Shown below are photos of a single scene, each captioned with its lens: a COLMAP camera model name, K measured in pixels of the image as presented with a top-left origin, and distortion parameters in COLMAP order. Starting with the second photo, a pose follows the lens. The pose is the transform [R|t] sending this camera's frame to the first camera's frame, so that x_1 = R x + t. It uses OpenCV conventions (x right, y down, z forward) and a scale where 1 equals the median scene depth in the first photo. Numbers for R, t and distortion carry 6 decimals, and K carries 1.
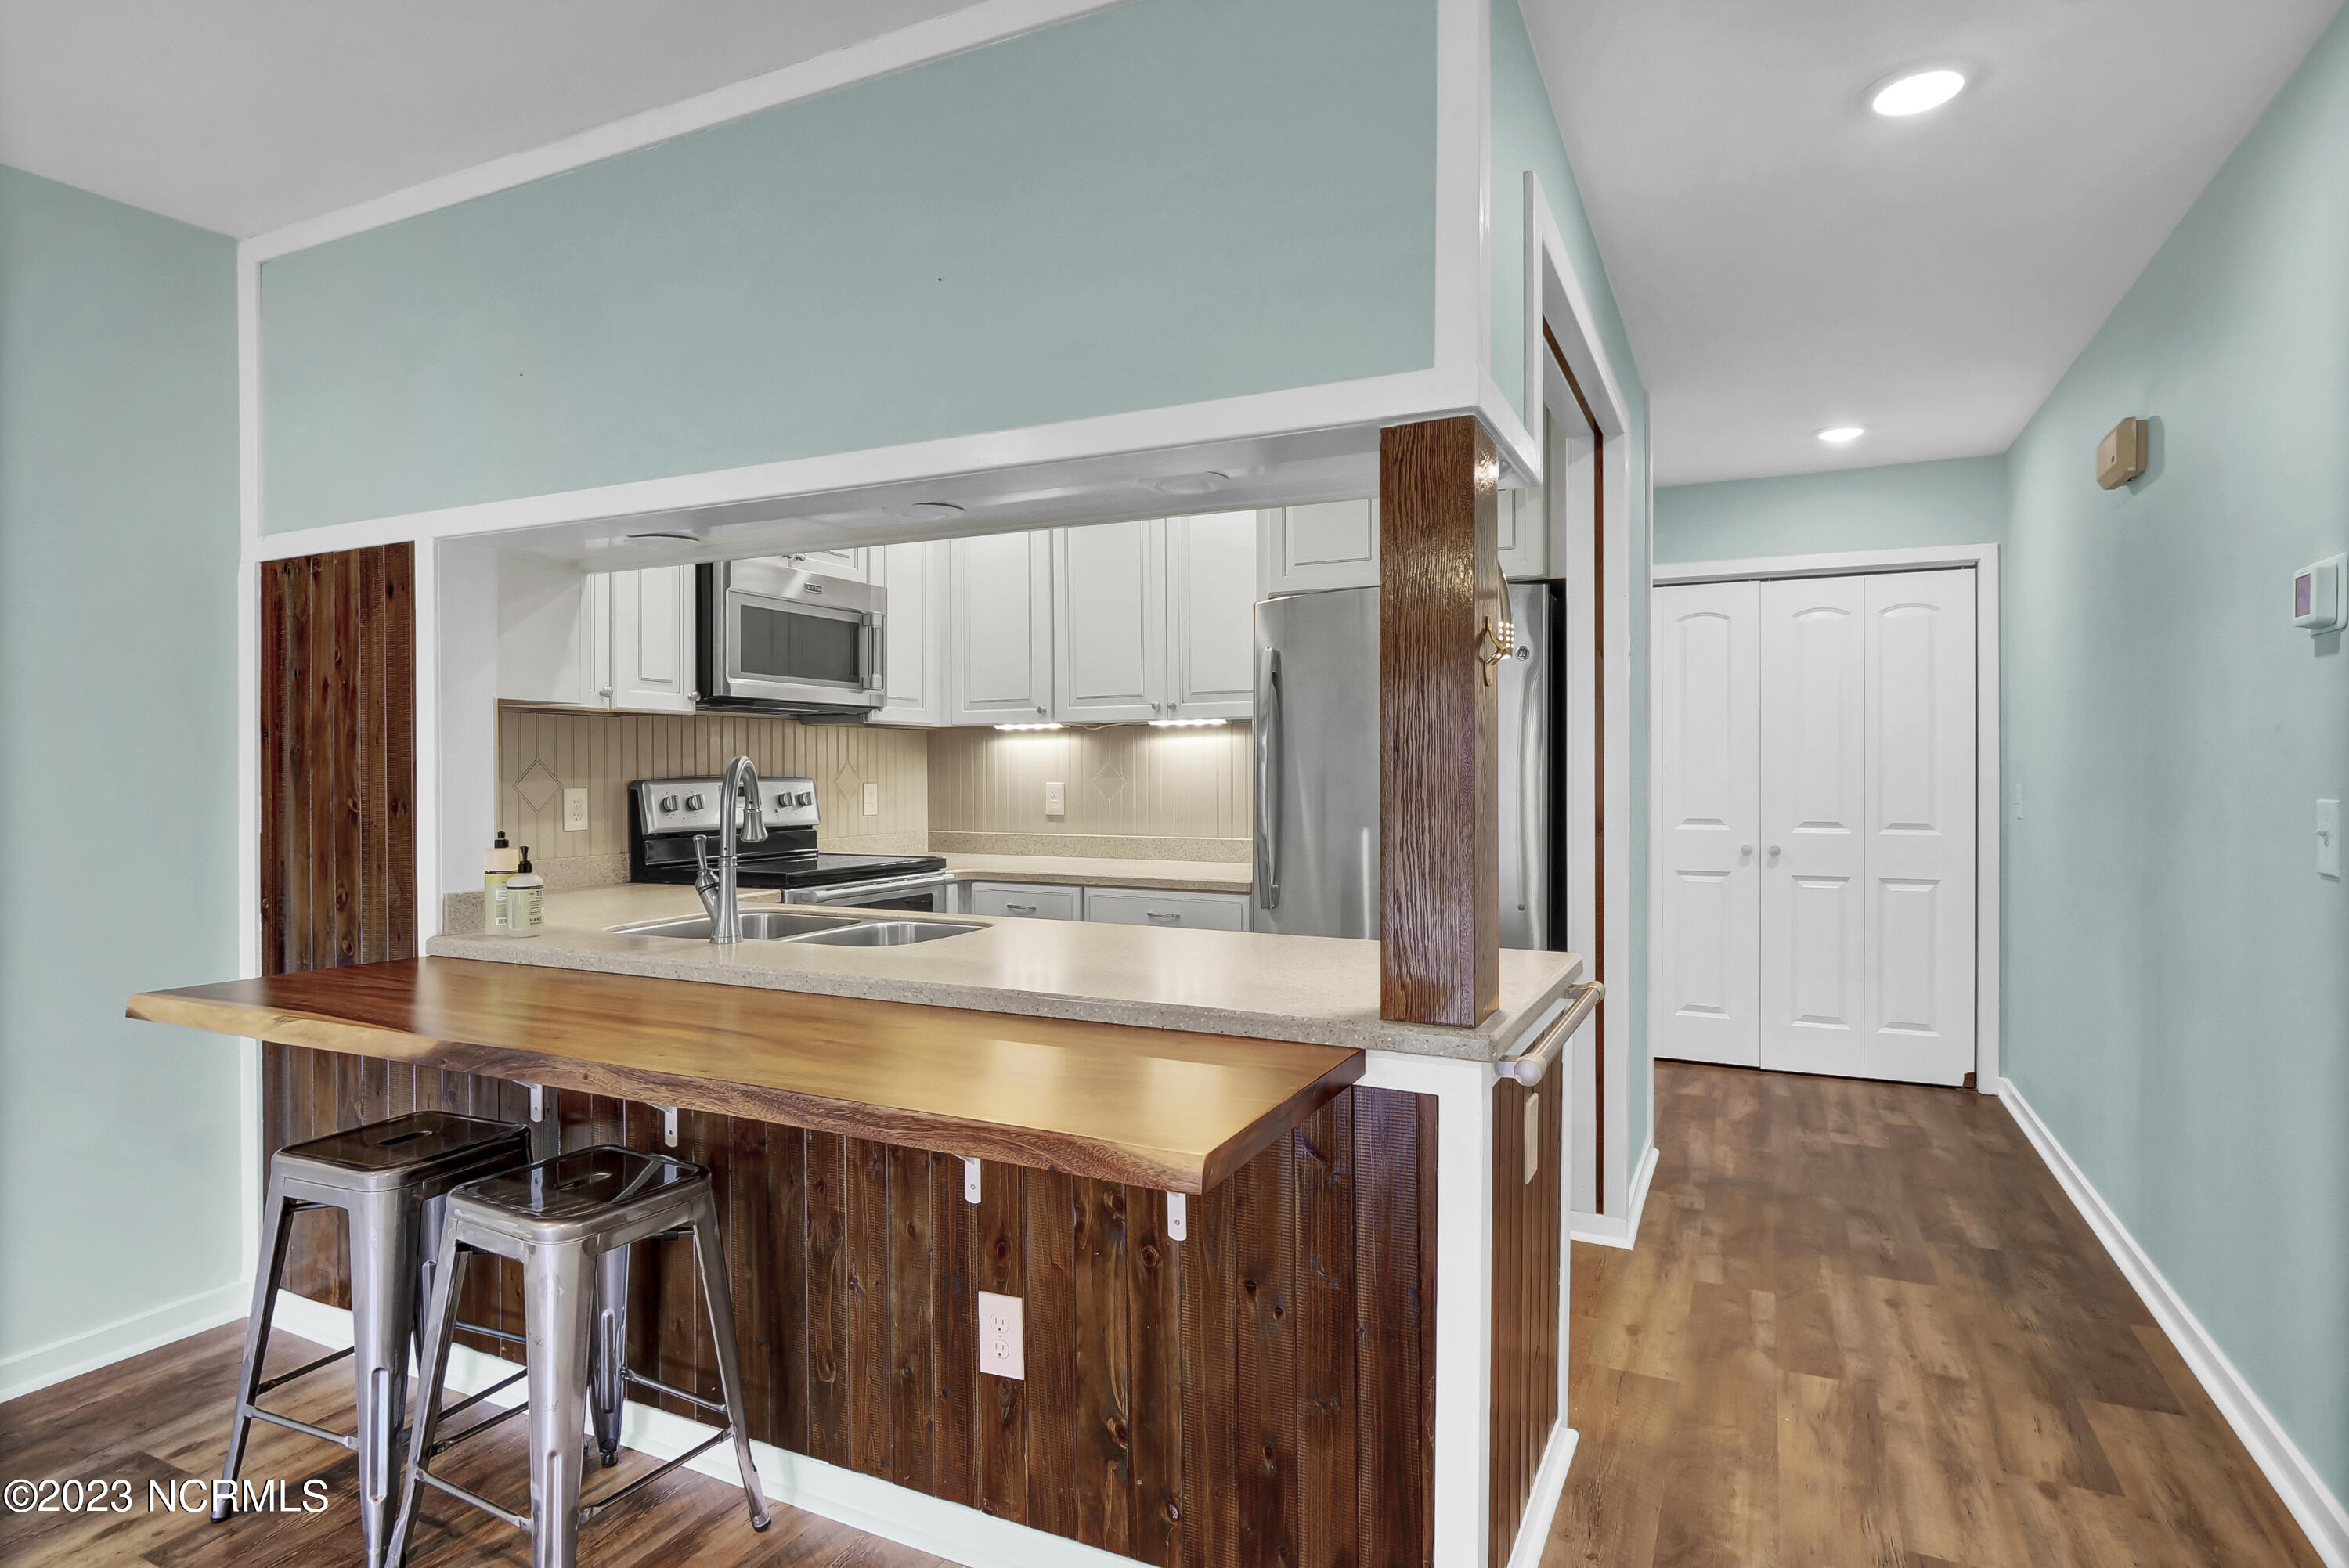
lens RADIAL K [[1229.9, 0, 1175.6], [0, 1229.9, 775.0], [0, 0, 1]] dist [-0.013363, -0.000342]
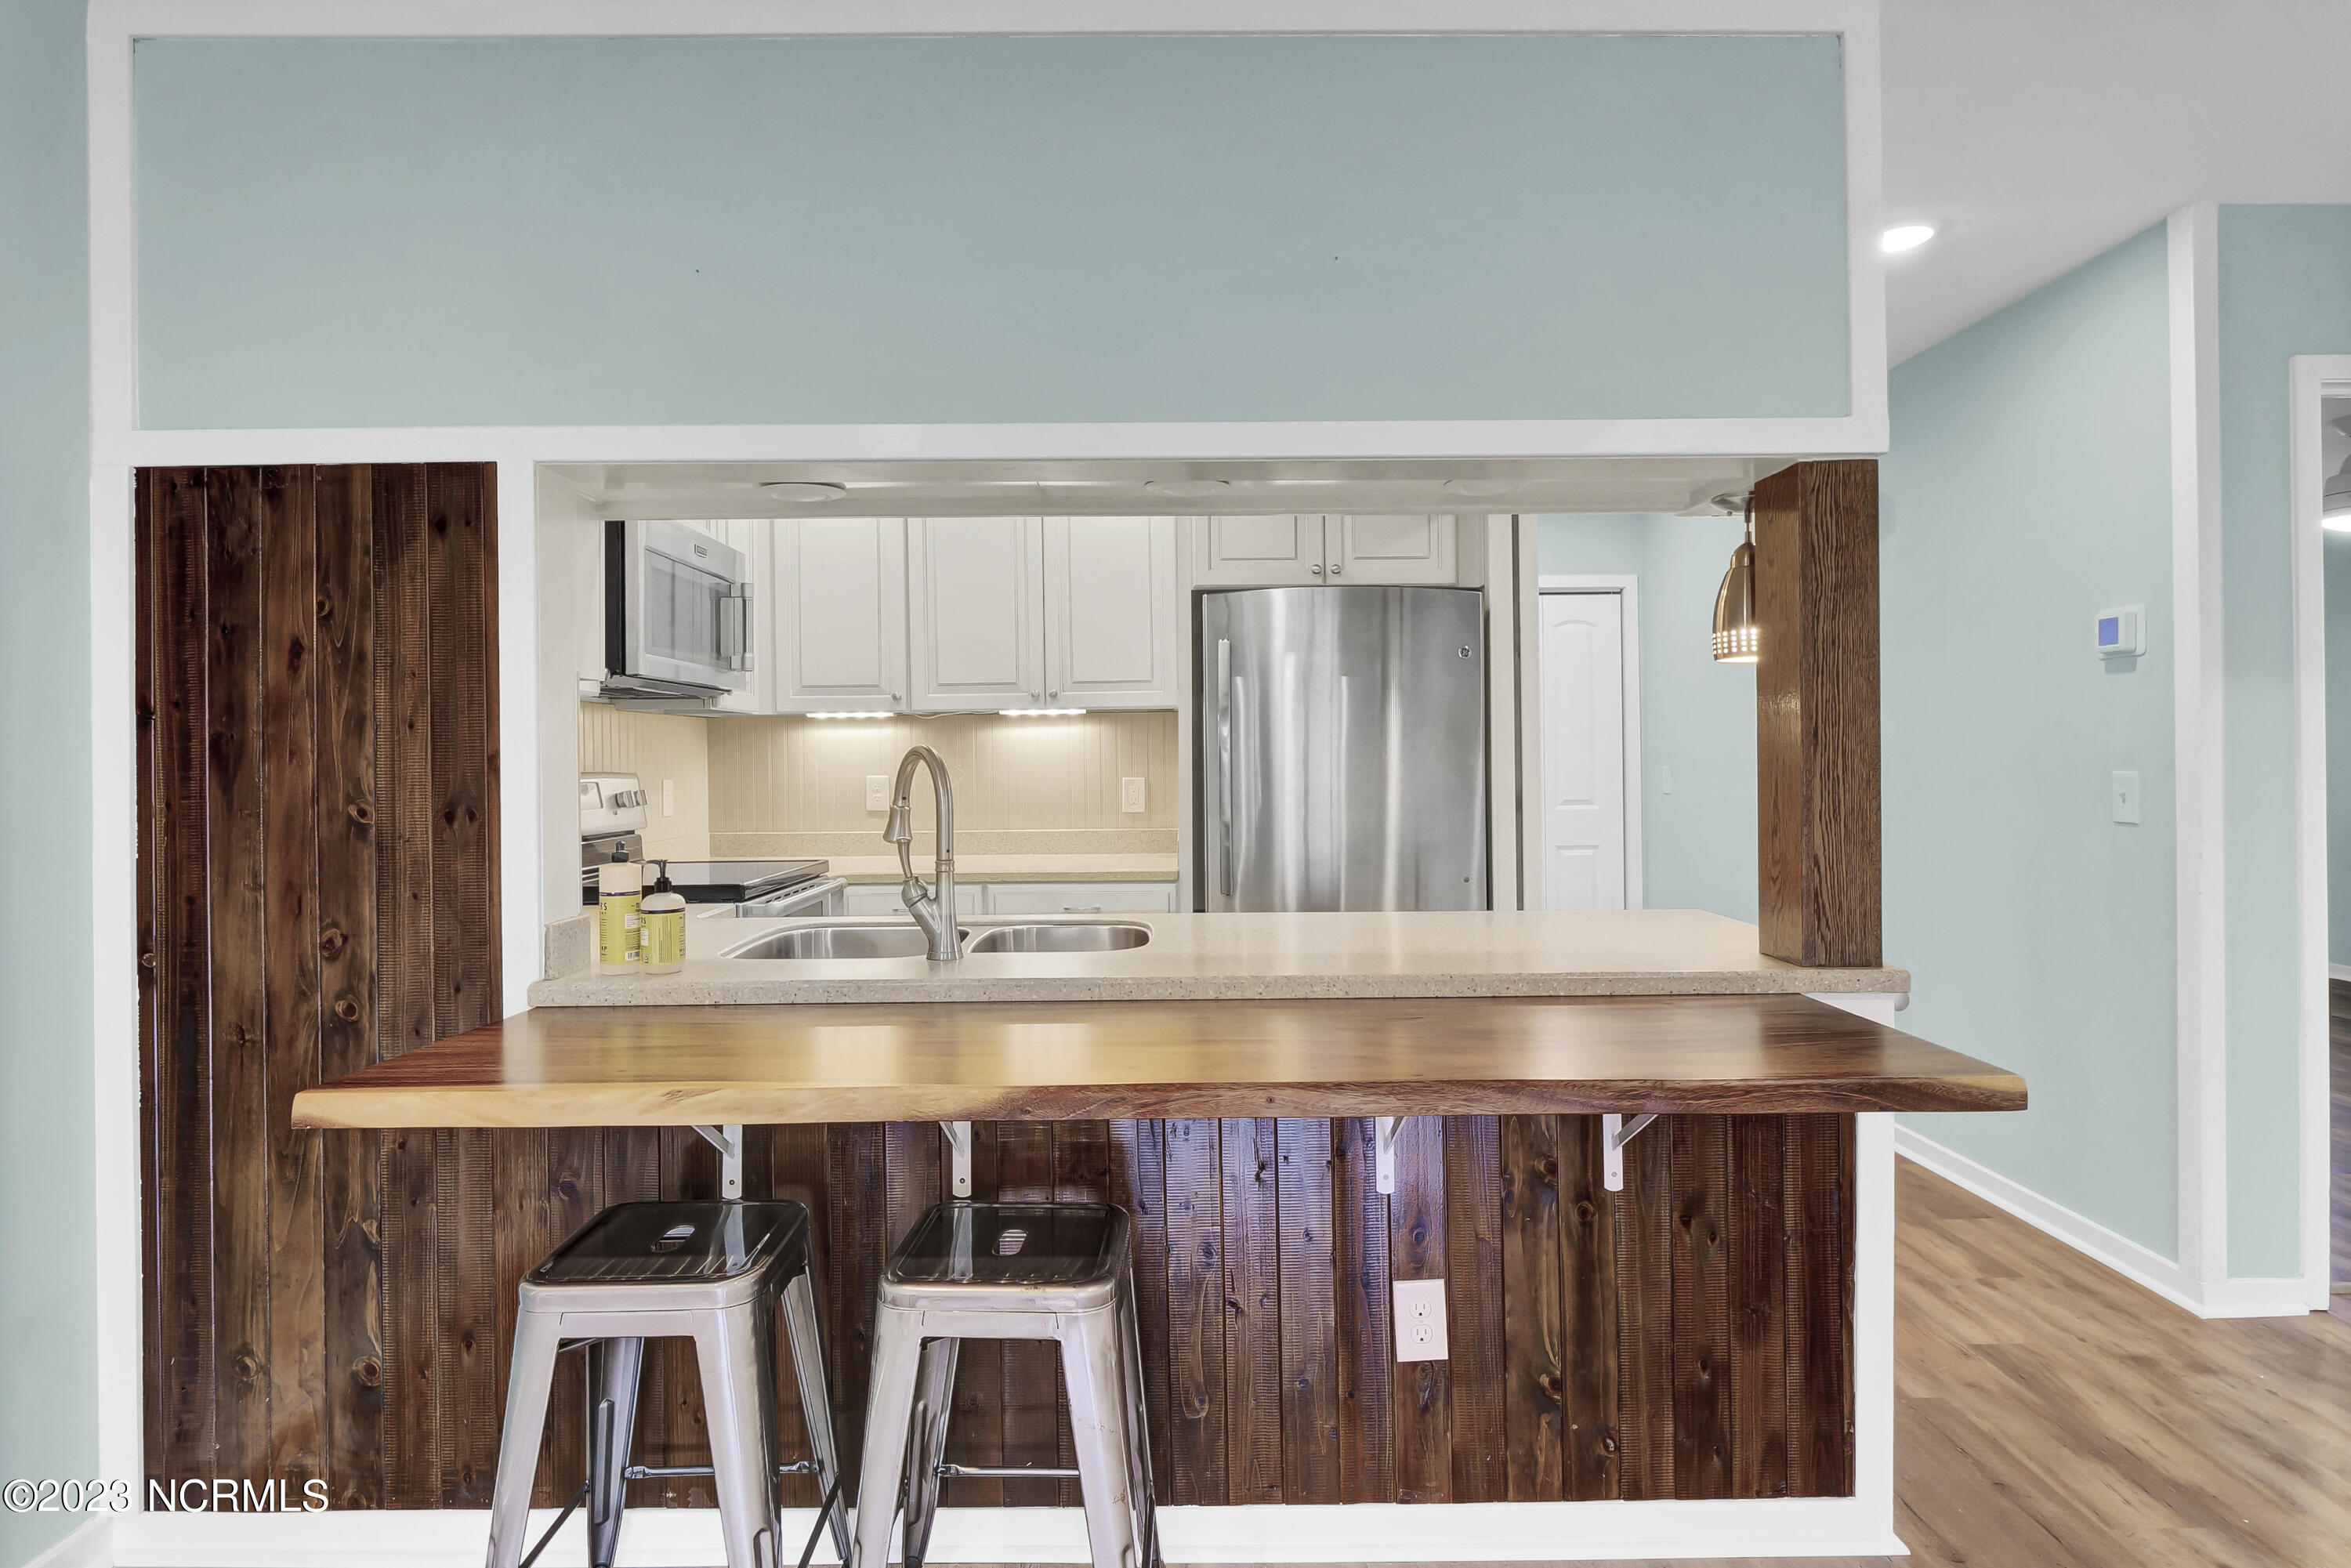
lens RADIAL K [[1227.9, 0, 1174.5], [0, 1227.9, 755.6], [0, 0, 1]] dist [-0.015881, 0.000048]
pose [[0.900833, -0.006029, 0.434124, -0.780036], [0.010131, 0.999923, -0.007136, 0.000126], [-0.434048, 0.010826, 0.900825, 0.187507]]
